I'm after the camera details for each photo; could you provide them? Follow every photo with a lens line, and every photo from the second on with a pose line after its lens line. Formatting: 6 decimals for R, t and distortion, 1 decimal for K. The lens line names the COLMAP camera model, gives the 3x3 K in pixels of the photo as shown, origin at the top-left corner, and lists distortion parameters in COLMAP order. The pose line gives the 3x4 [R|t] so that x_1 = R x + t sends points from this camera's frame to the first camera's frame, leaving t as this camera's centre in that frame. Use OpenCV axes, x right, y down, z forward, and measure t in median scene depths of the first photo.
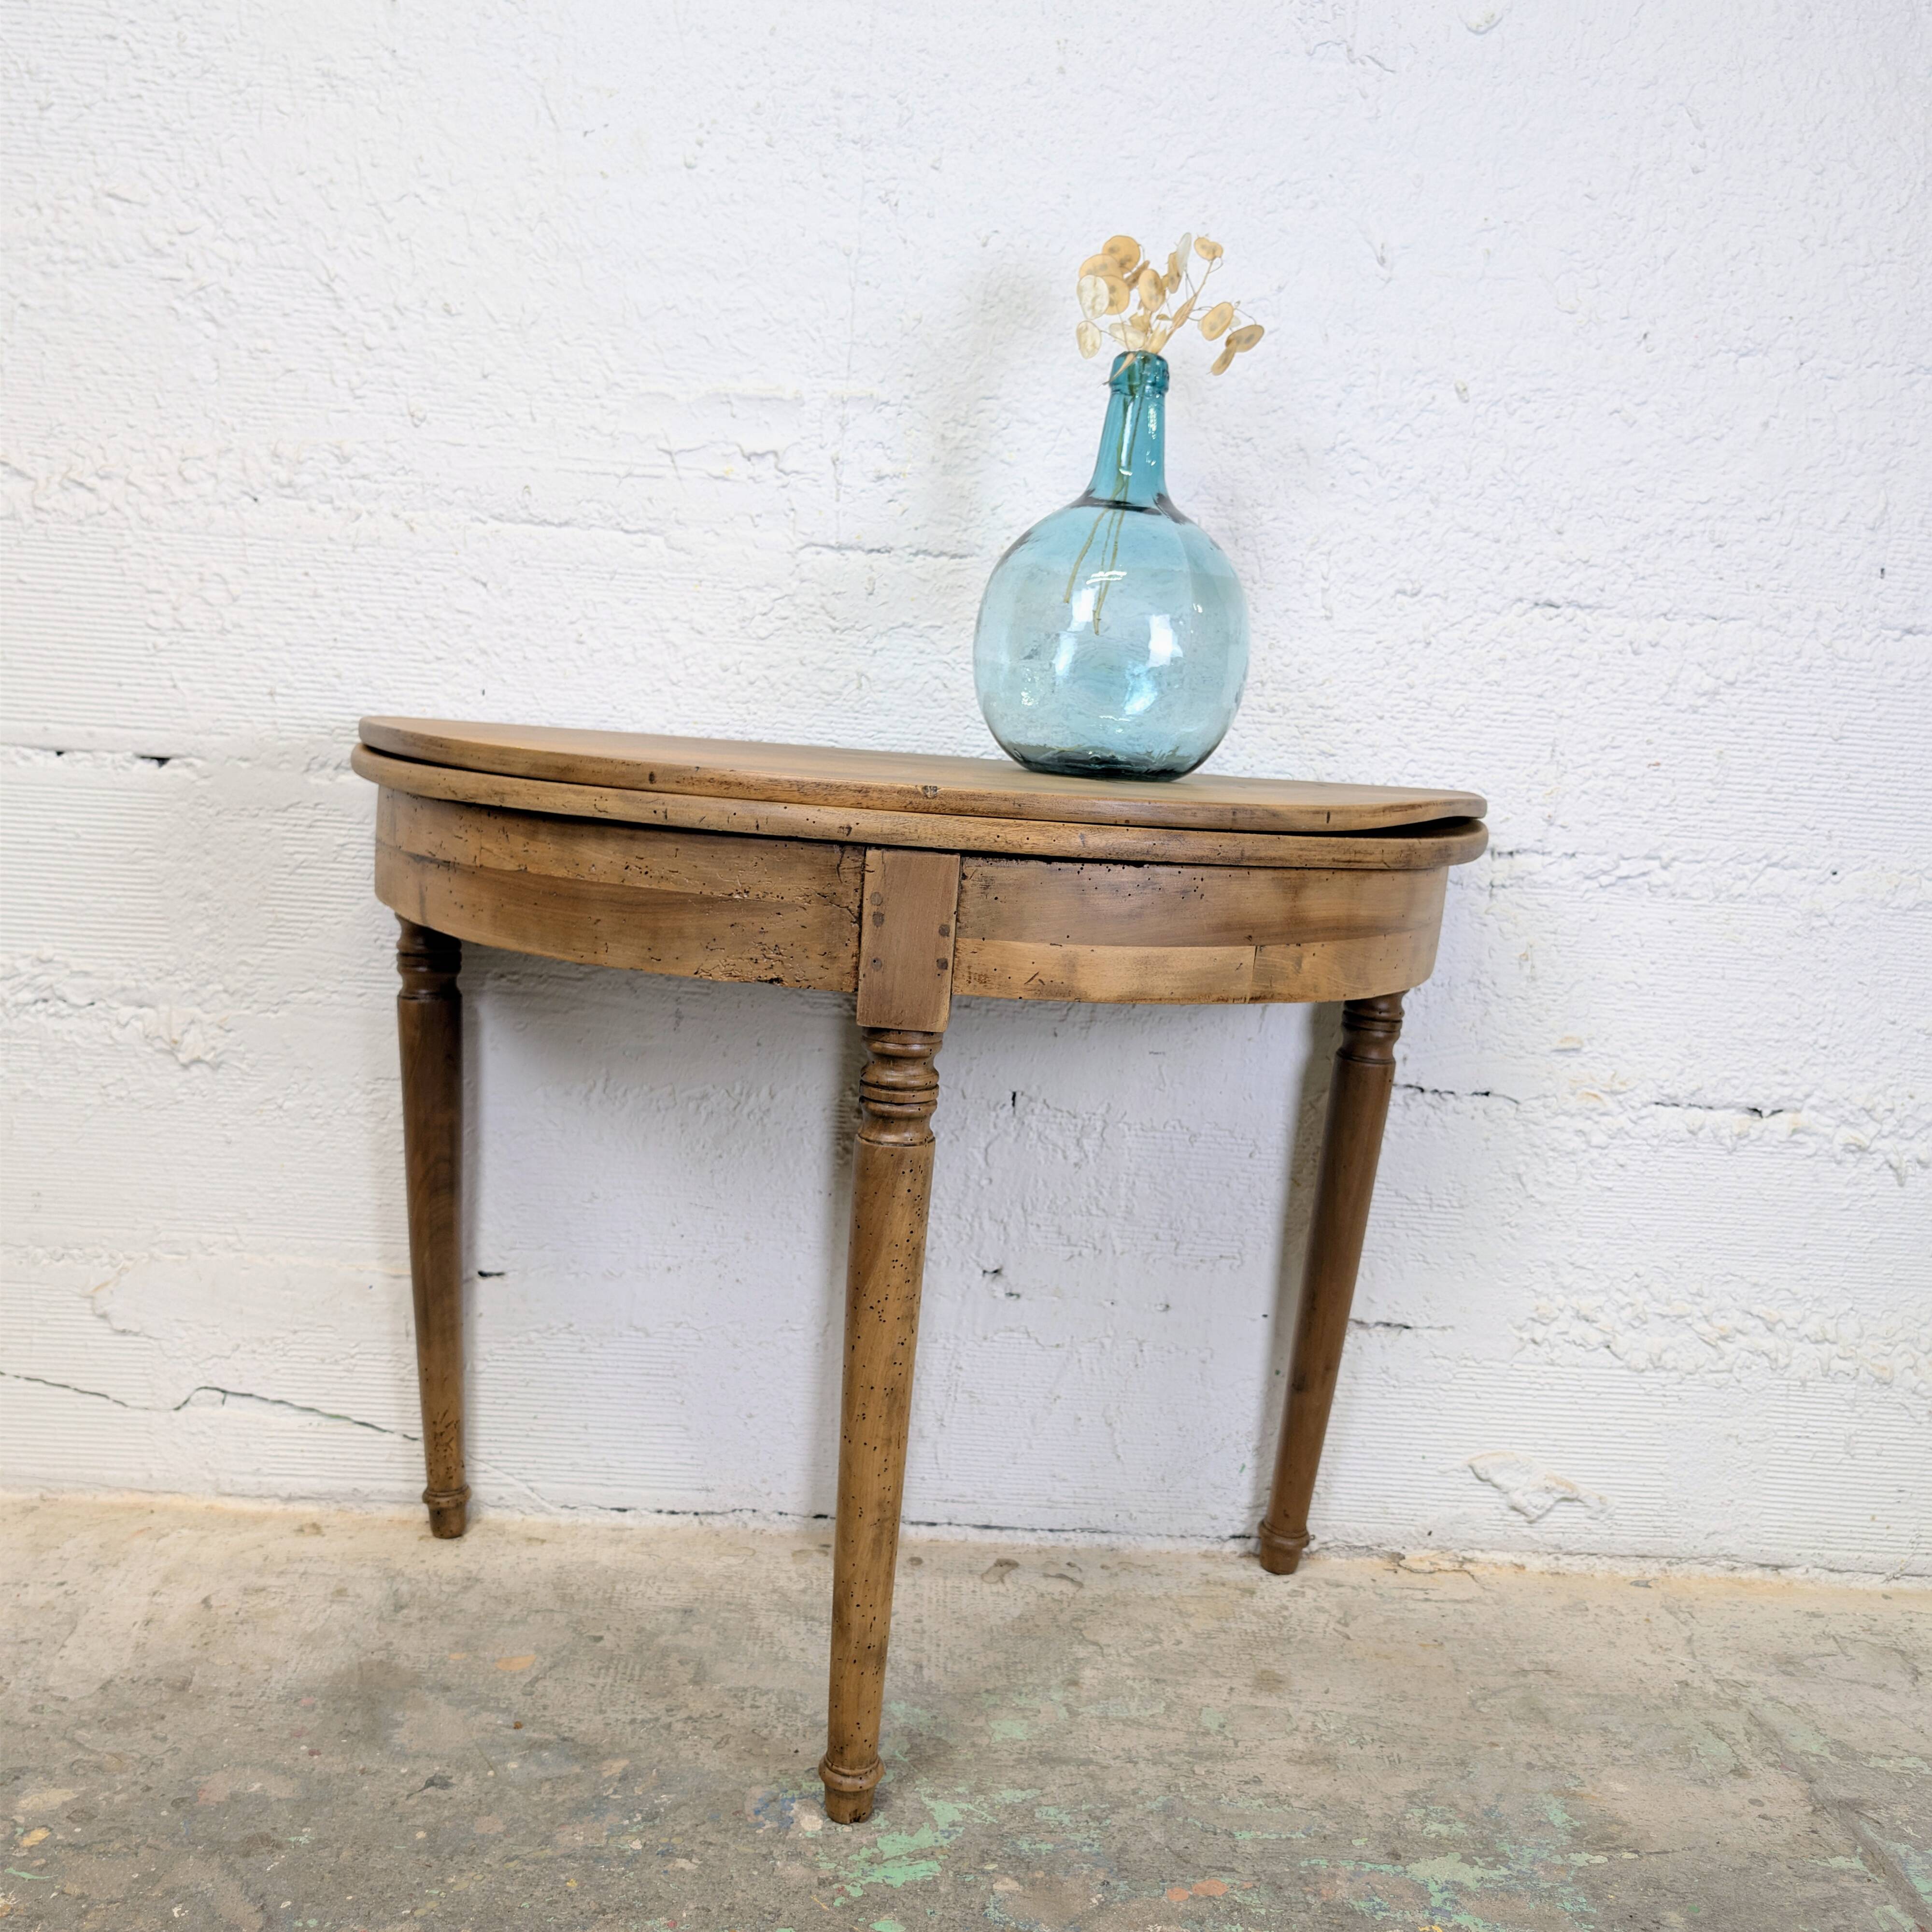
lens RADIAL K [[1887.4, 0, 956.0], [0, 1887.4, 984.6], [0, 0, 1]] dist [-0.001199, 0.020122]
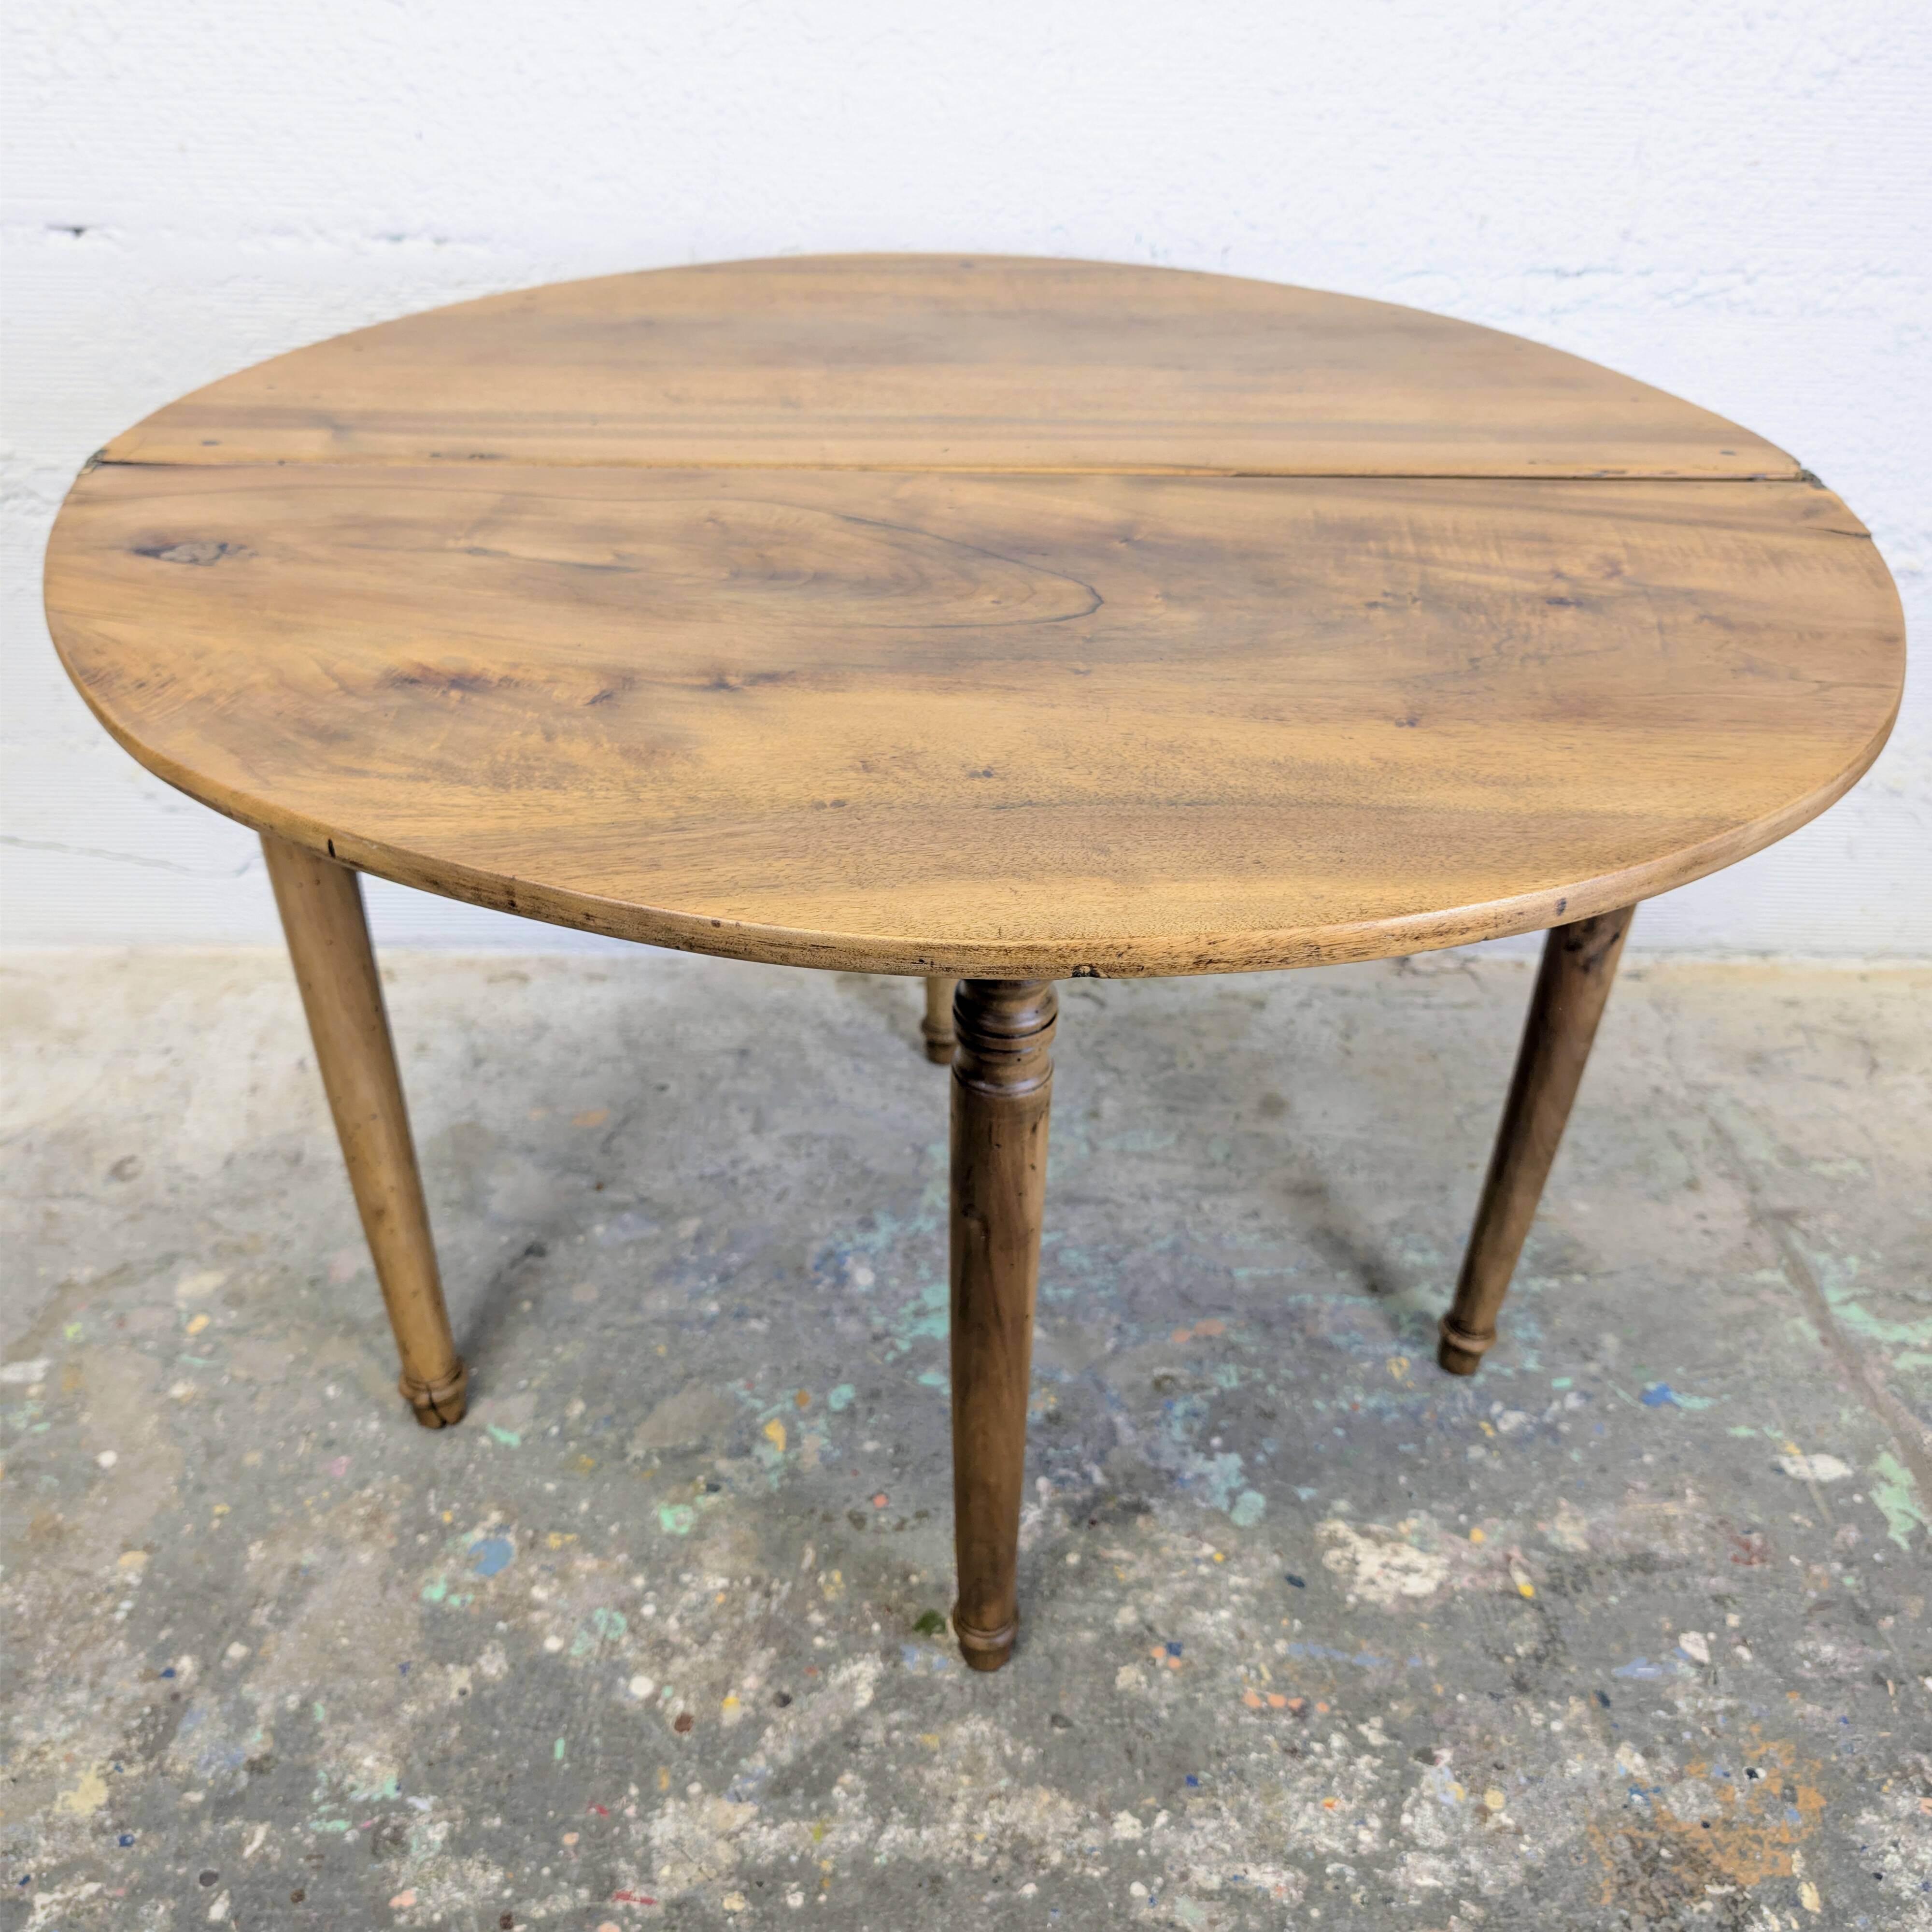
lens RADIAL K [[1914.5, 0, 970.2], [0, 1914.5, 955.9], [0, 0, 1]] dist [0.001243, 0.006102]
pose [[0.999306, -0.027607, -0.025016, 0.019017], [0.035750, 0.899542, 0.435370, -0.198530], [0.010483, -0.435962, 0.899904, 0.033941]]
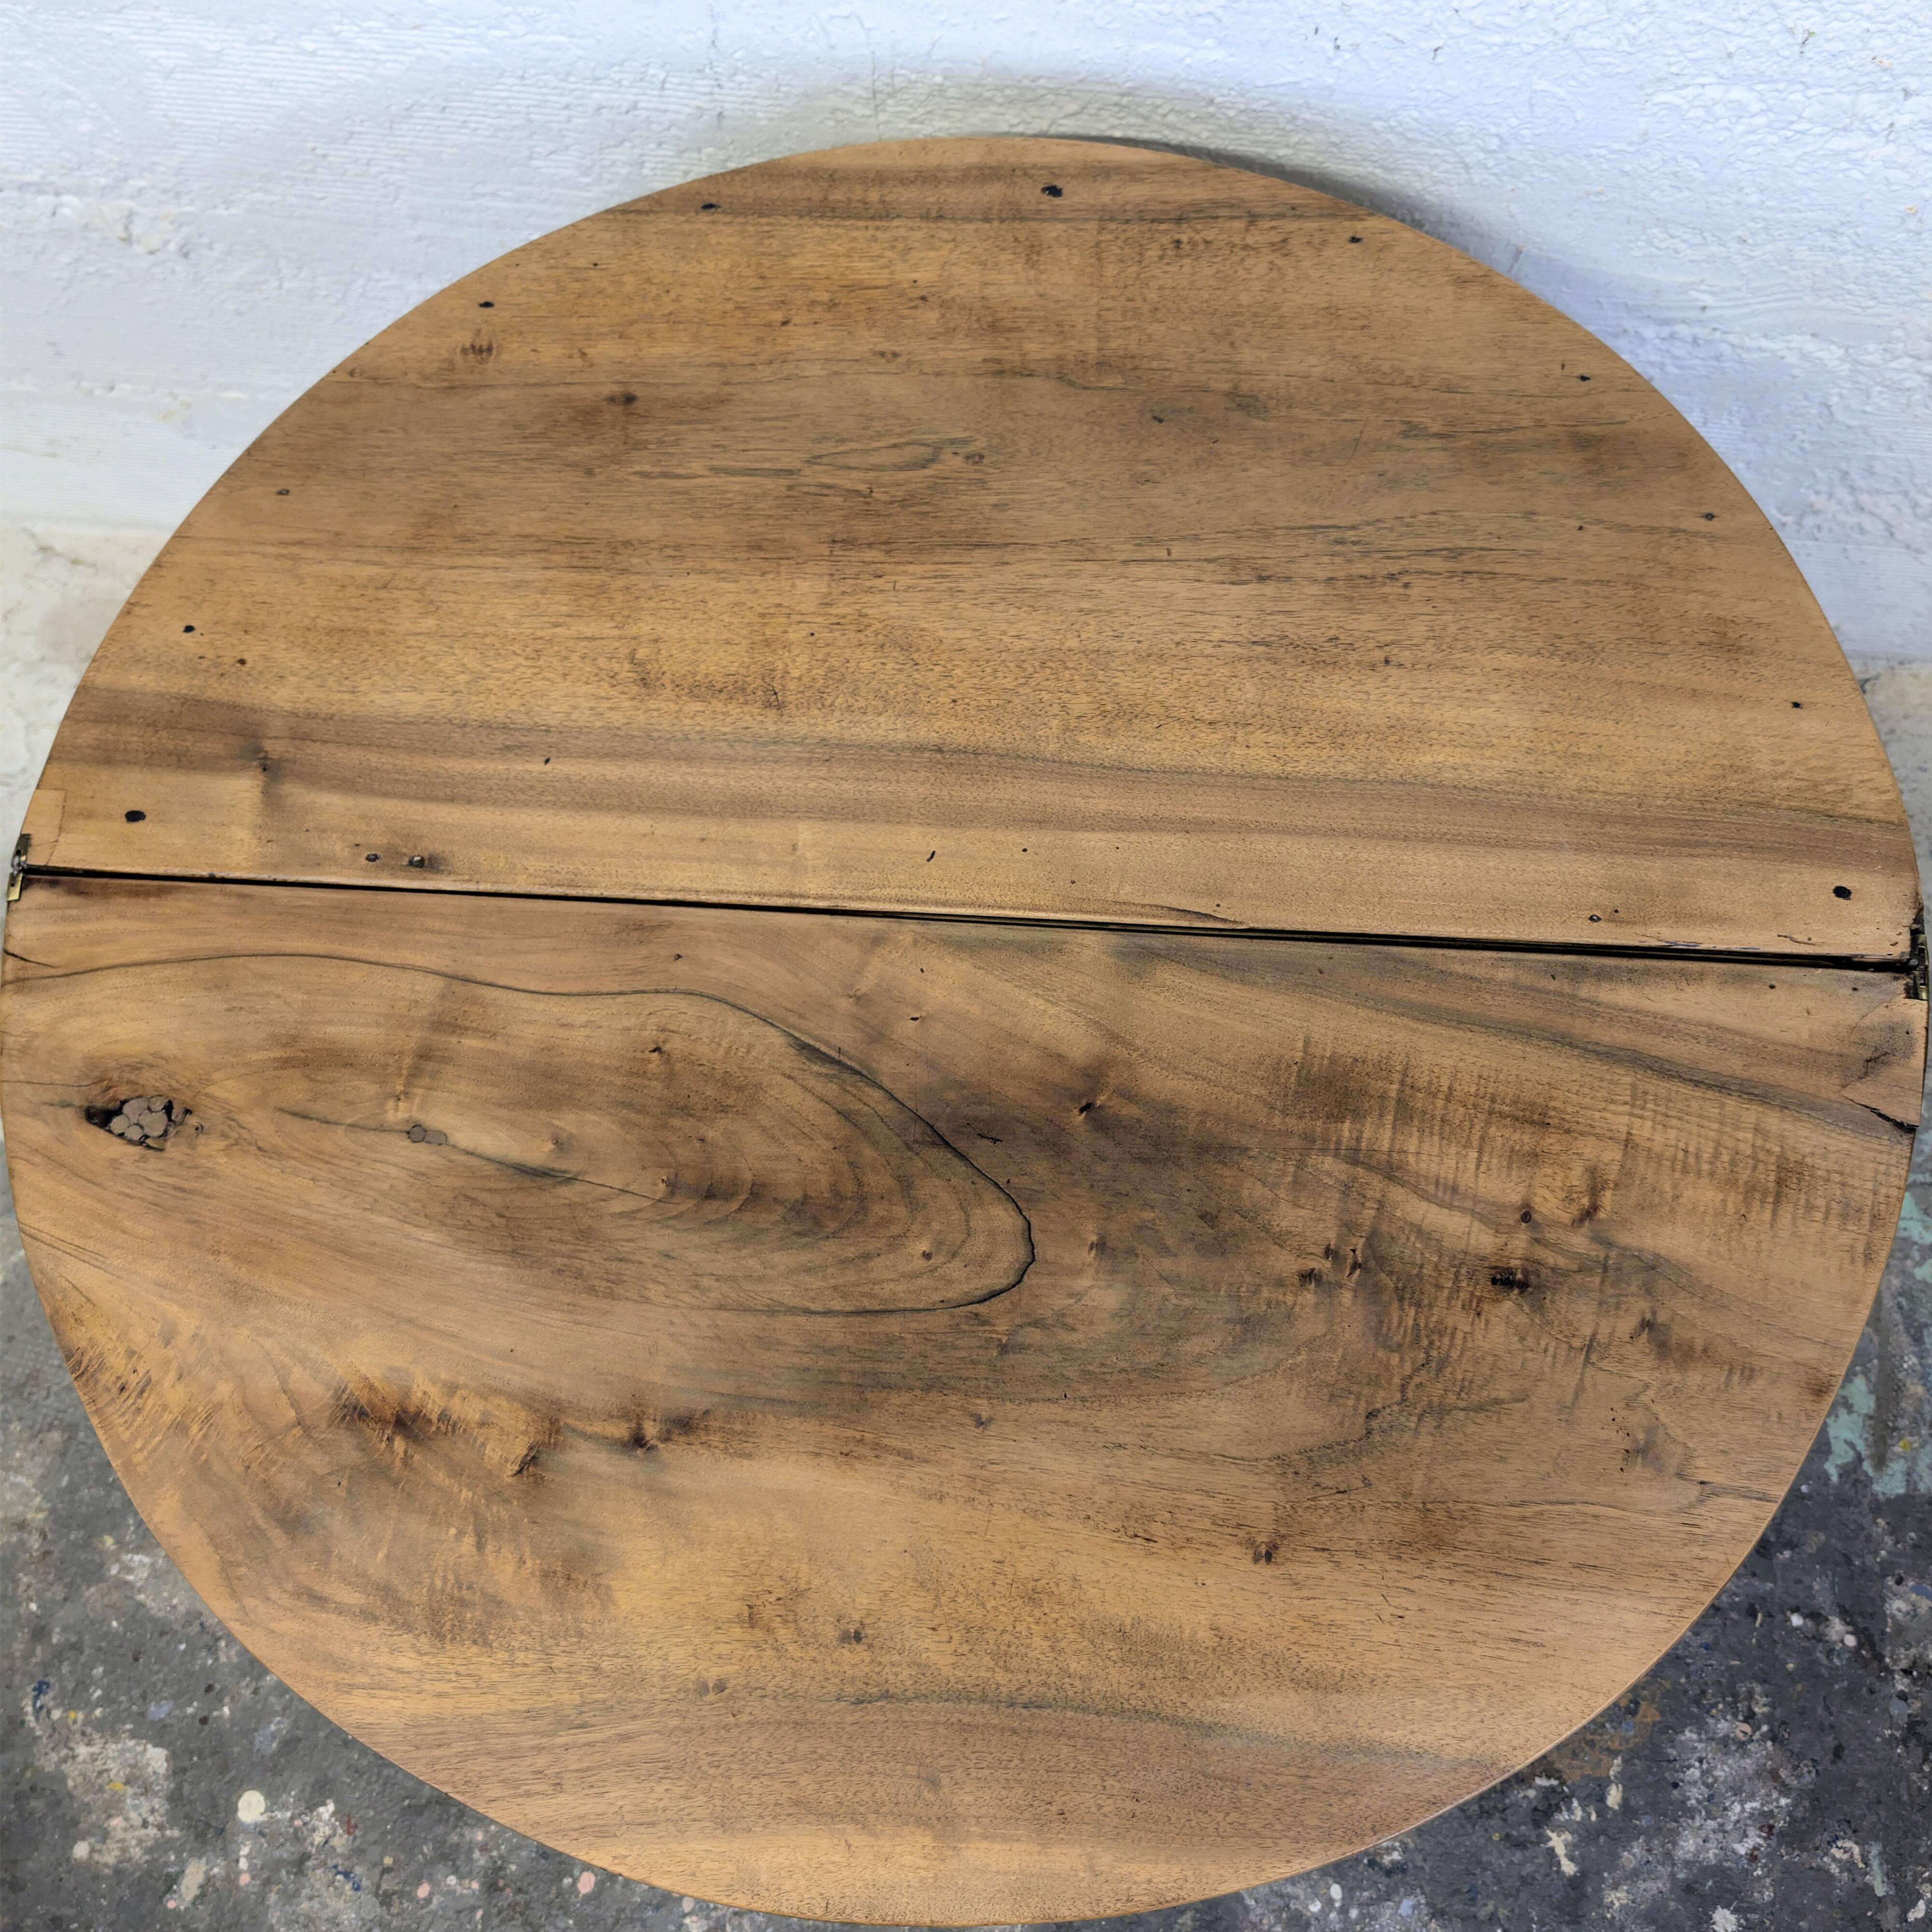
lens RADIAL K [[2076.4, 0, 1070.2], [0, 2076.4, 1076.1], [0, 0, 1]] dist [0.007770, 0.014467]
pose [[0.989591, 0.097677, -0.105683, 0.118134], [0.054044, 0.428379, 0.901981, -0.624080], [0.133375, -0.898304, 0.418642, 0.386626]]
